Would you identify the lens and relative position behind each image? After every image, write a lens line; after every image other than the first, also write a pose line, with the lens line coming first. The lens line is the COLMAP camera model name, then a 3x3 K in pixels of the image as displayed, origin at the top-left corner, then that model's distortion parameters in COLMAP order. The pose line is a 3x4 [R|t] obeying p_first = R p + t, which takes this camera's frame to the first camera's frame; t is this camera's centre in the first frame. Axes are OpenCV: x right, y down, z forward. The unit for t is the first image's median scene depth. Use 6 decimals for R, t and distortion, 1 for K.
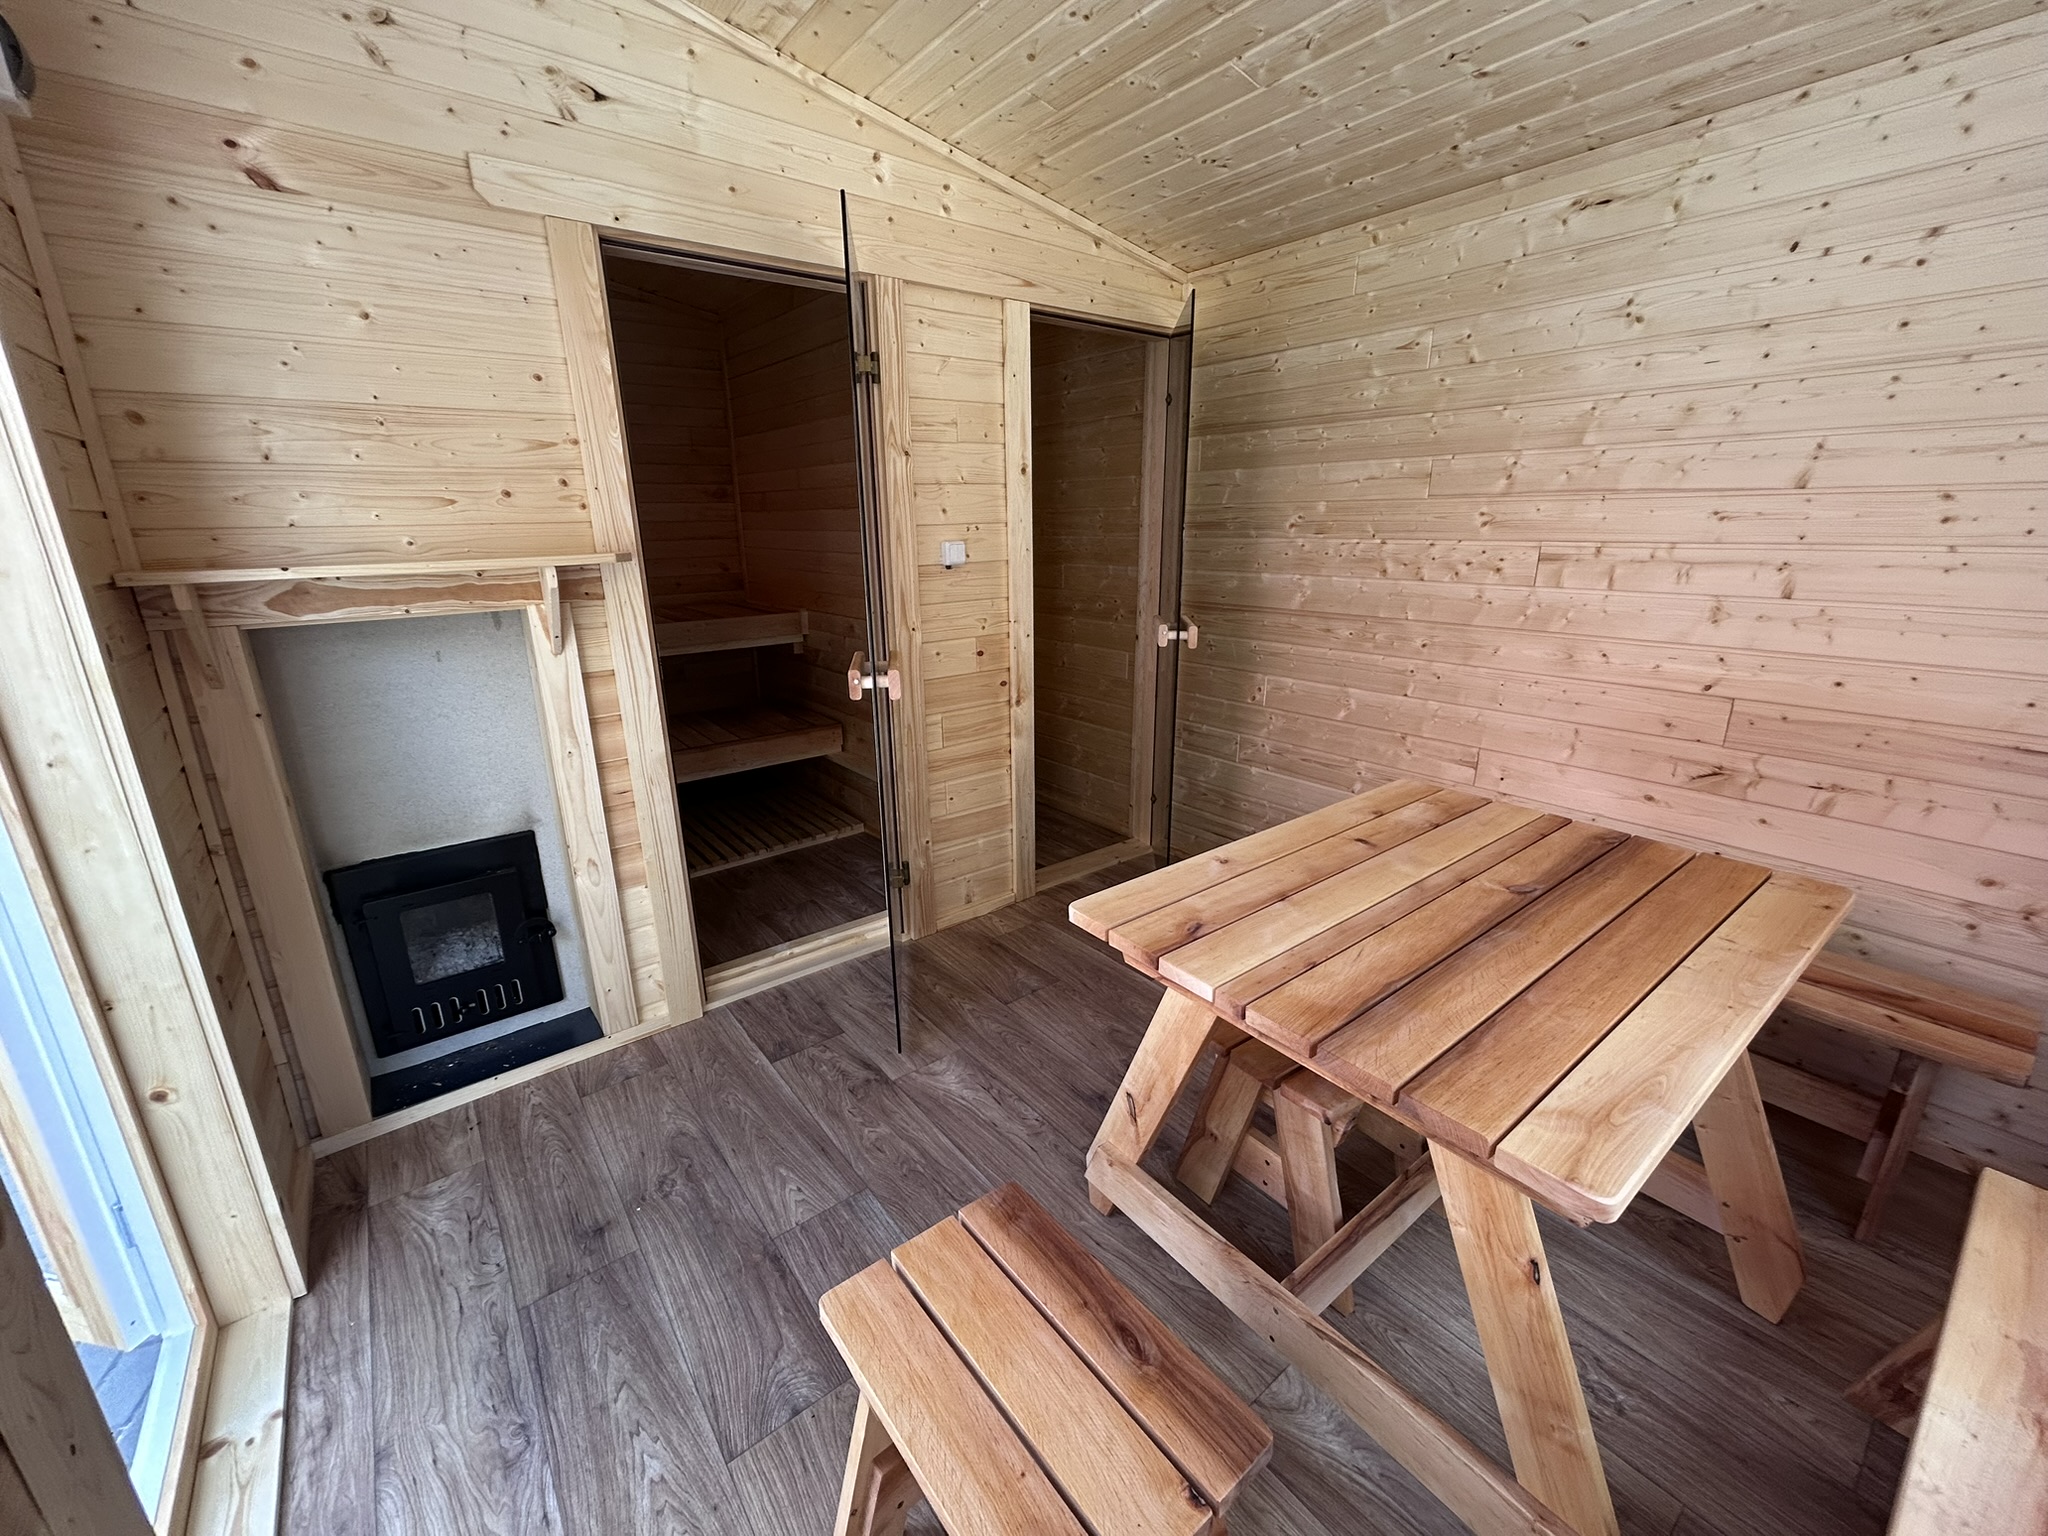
lens RADIAL K [[827.9, 0, 1022.0], [0, 827.9, 764.7], [0, 0, 1]] dist [-0.002283, 0.001590]
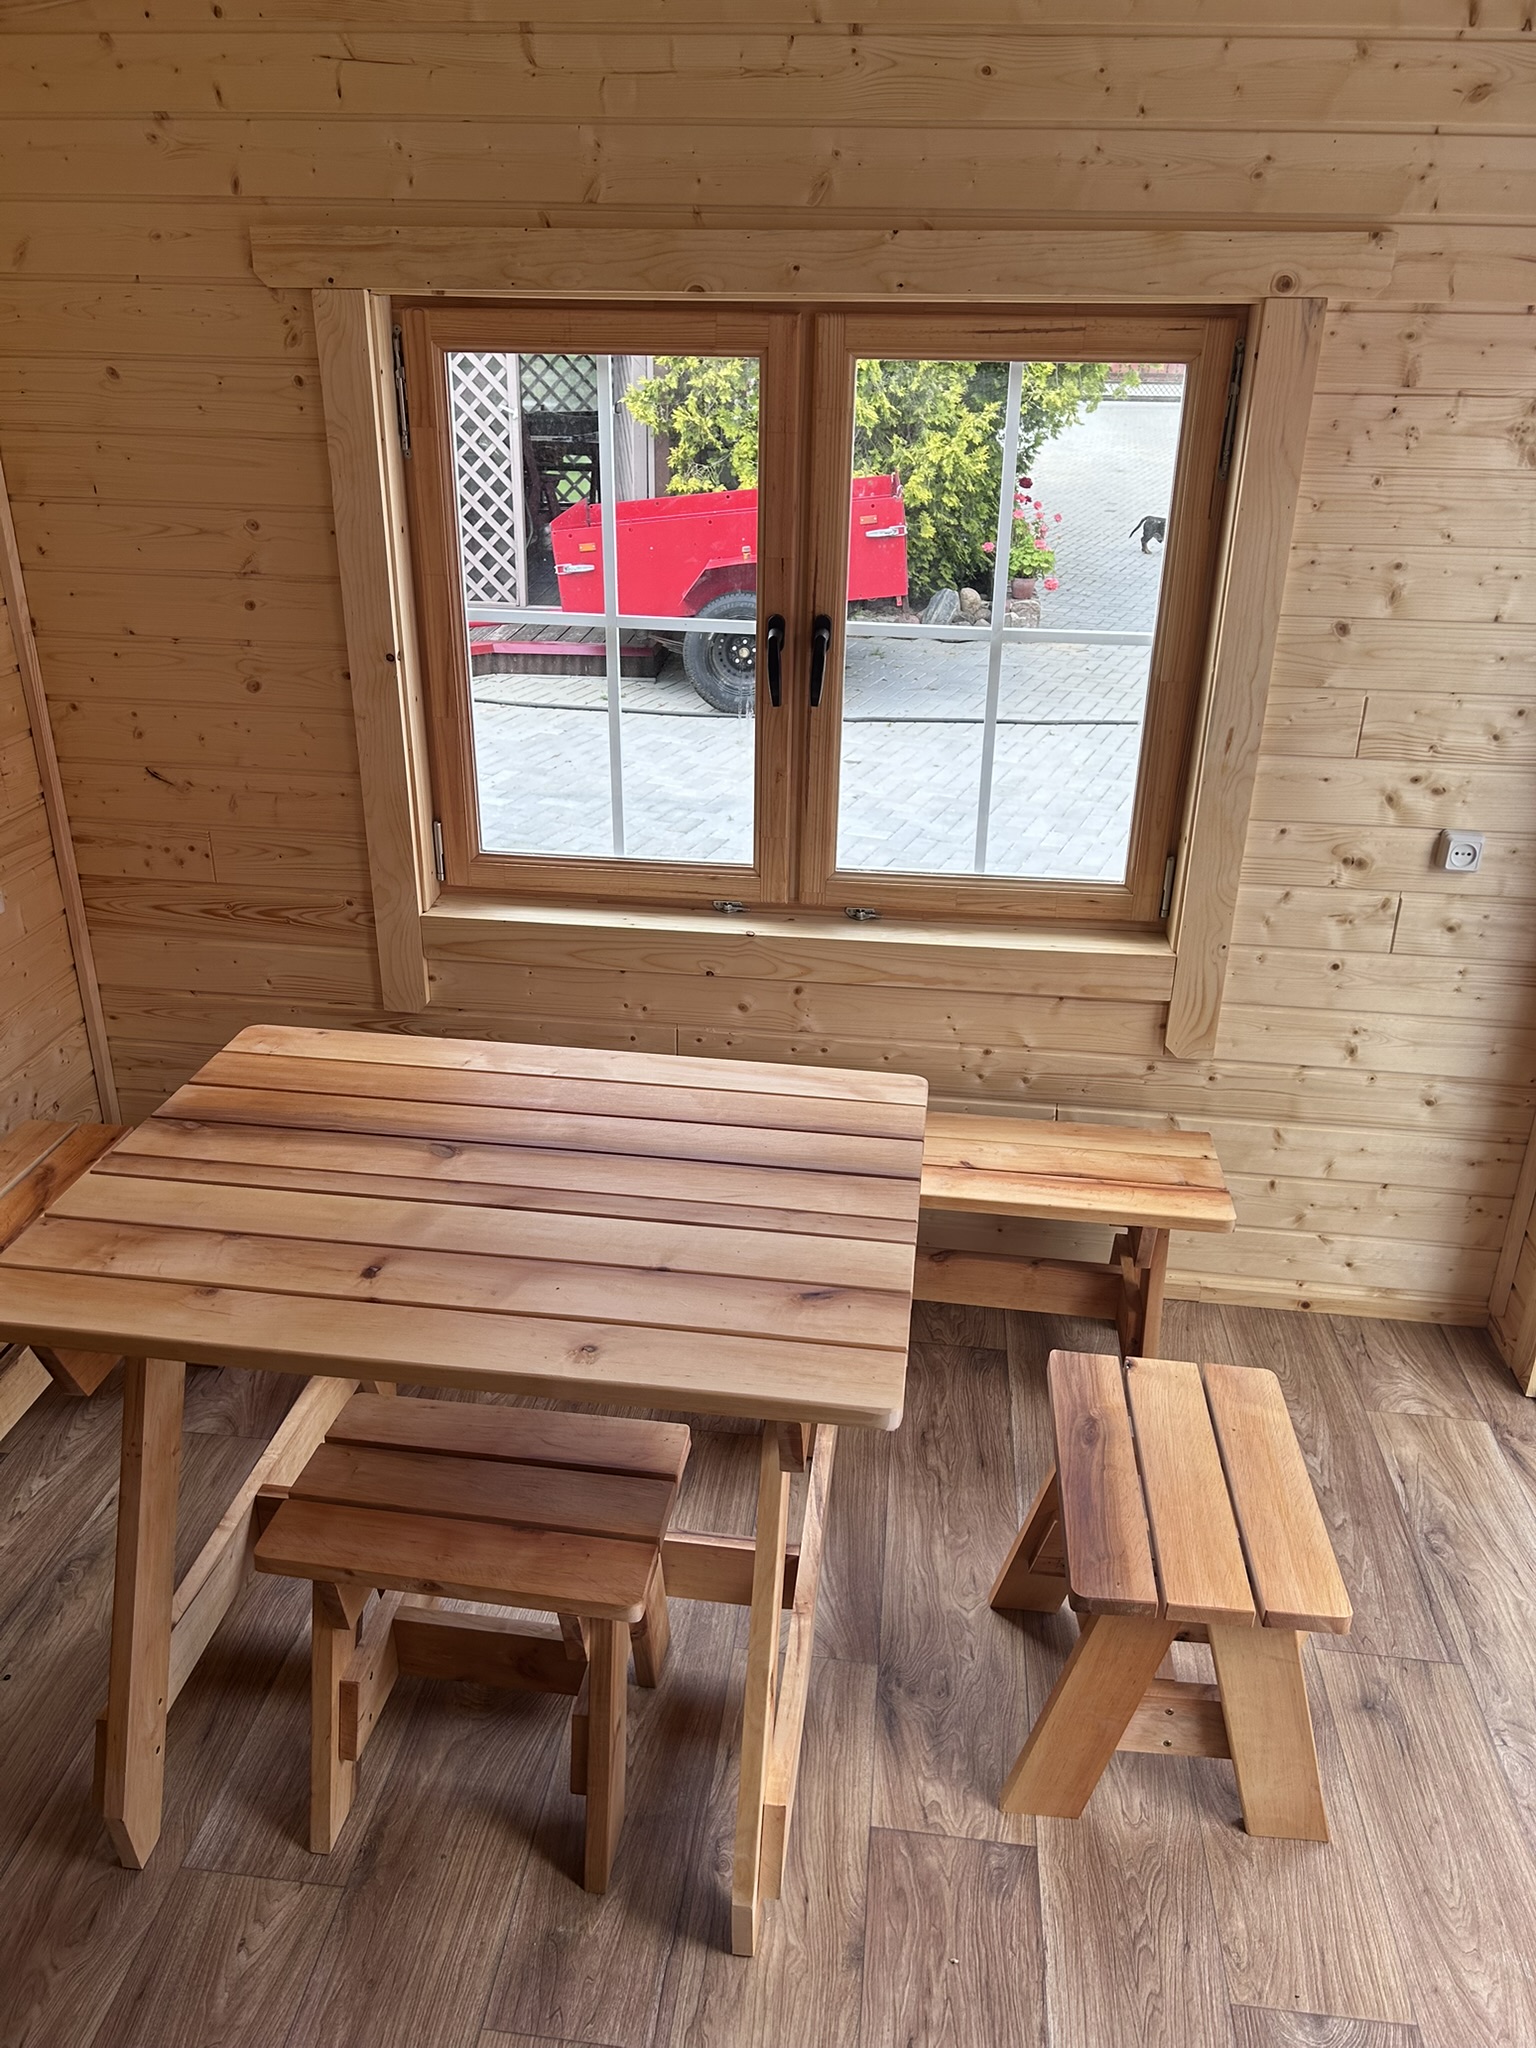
lens RADIAL K [[1541.8, 0, 756.3], [0, 1541.8, 1022.6], [0, 0, 1]] dist [0.051860, -0.055737]
pose [[-0.712164, -0.287315, 0.640525, -0.360822], [0.195024, 0.795525, 0.573678, -0.511863], [-0.674380, 0.533471, -0.510511, 1.033828]]
